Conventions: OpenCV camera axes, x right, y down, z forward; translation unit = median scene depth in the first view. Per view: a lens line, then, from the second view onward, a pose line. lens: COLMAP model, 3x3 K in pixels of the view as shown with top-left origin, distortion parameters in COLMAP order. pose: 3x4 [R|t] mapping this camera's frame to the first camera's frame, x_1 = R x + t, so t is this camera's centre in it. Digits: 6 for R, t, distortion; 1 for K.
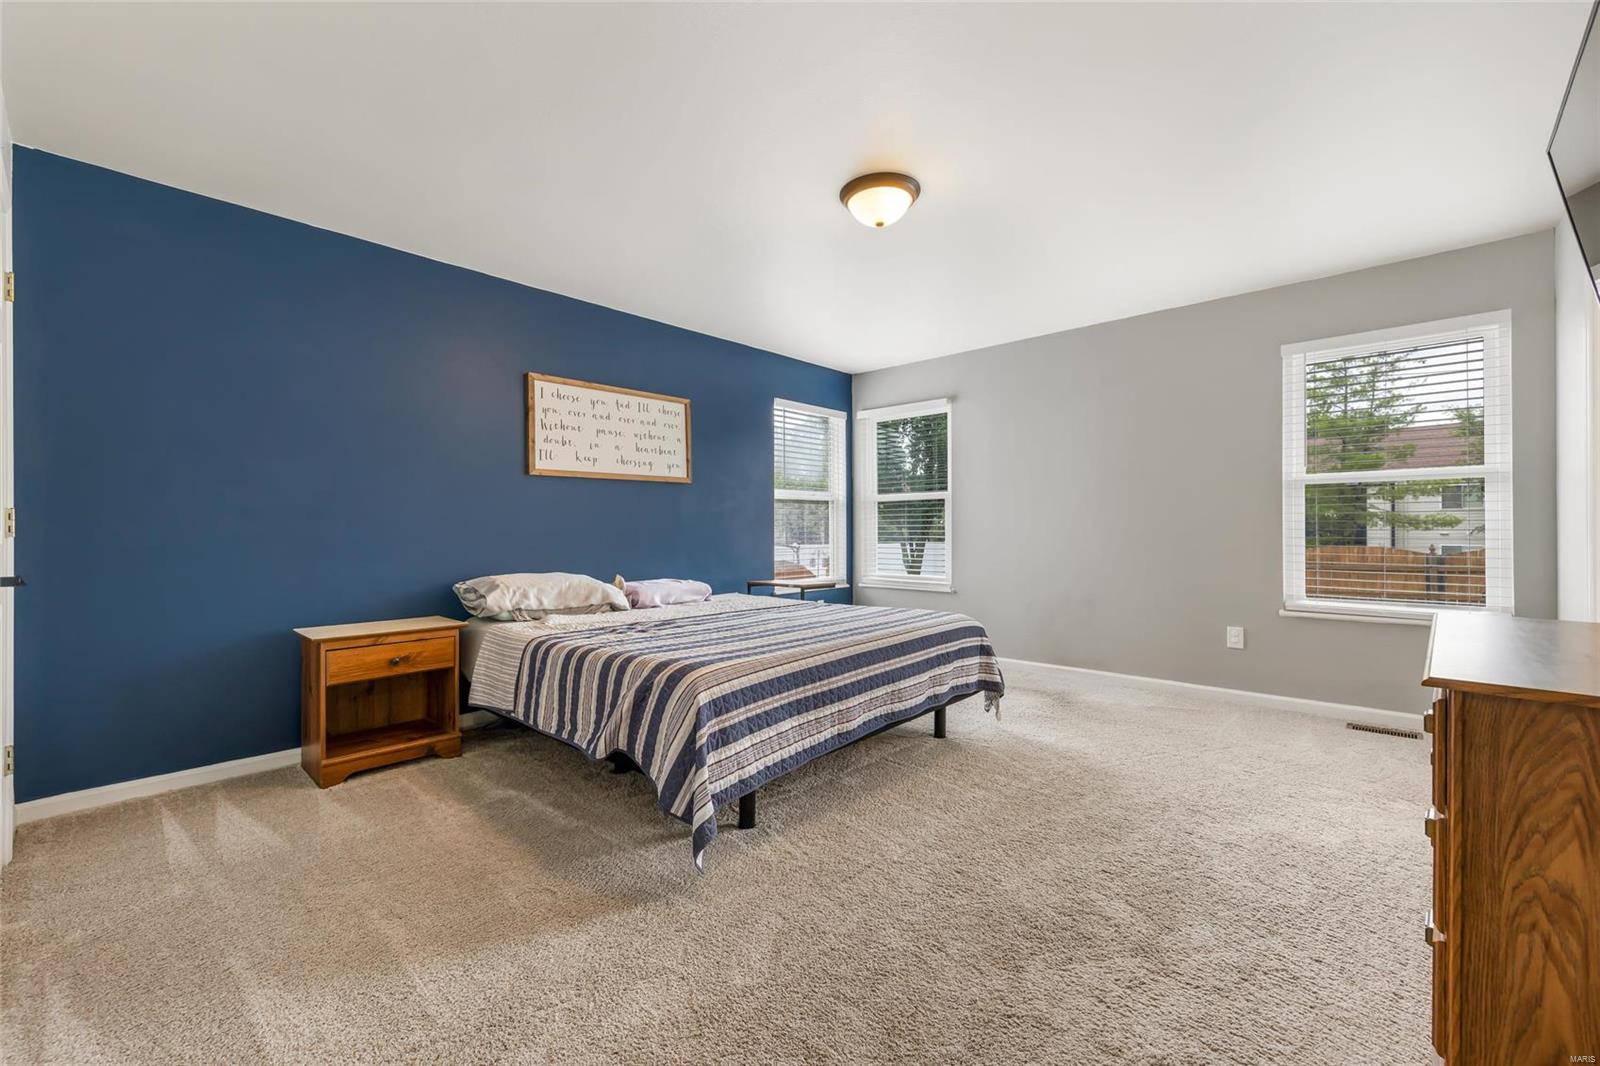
lens RADIAL K [[660.1, 0, 796.3], [0, 660.1, 535.6], [0, 0, 1]] dist [0.005860, -0.000789]
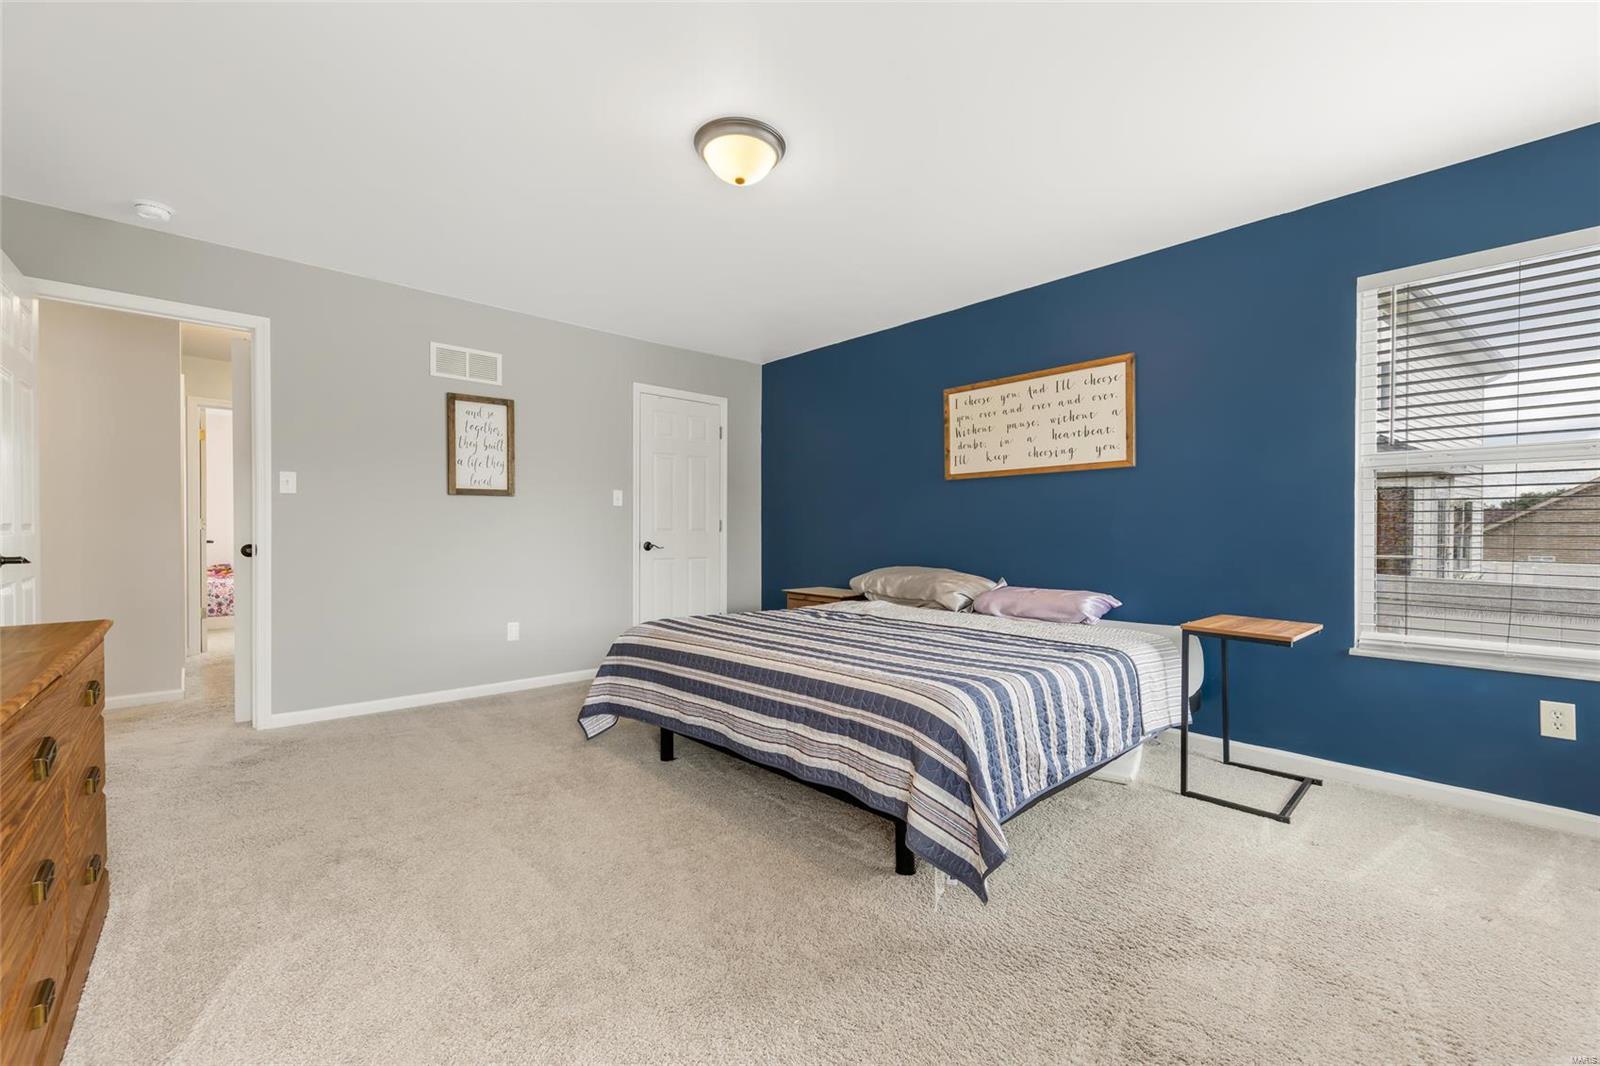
lens RADIAL K [[660.1, 0, 796.3], [0, 660.1, 535.6], [0, 0, 1]] dist [0.005860, -0.000789]
pose [[-0.080993, 0.013868, -0.996618, 0.683261], [-0.009473, 0.999847, 0.014683, -0.011471], [0.996670, 0.010630, -0.080849, 0.777156]]
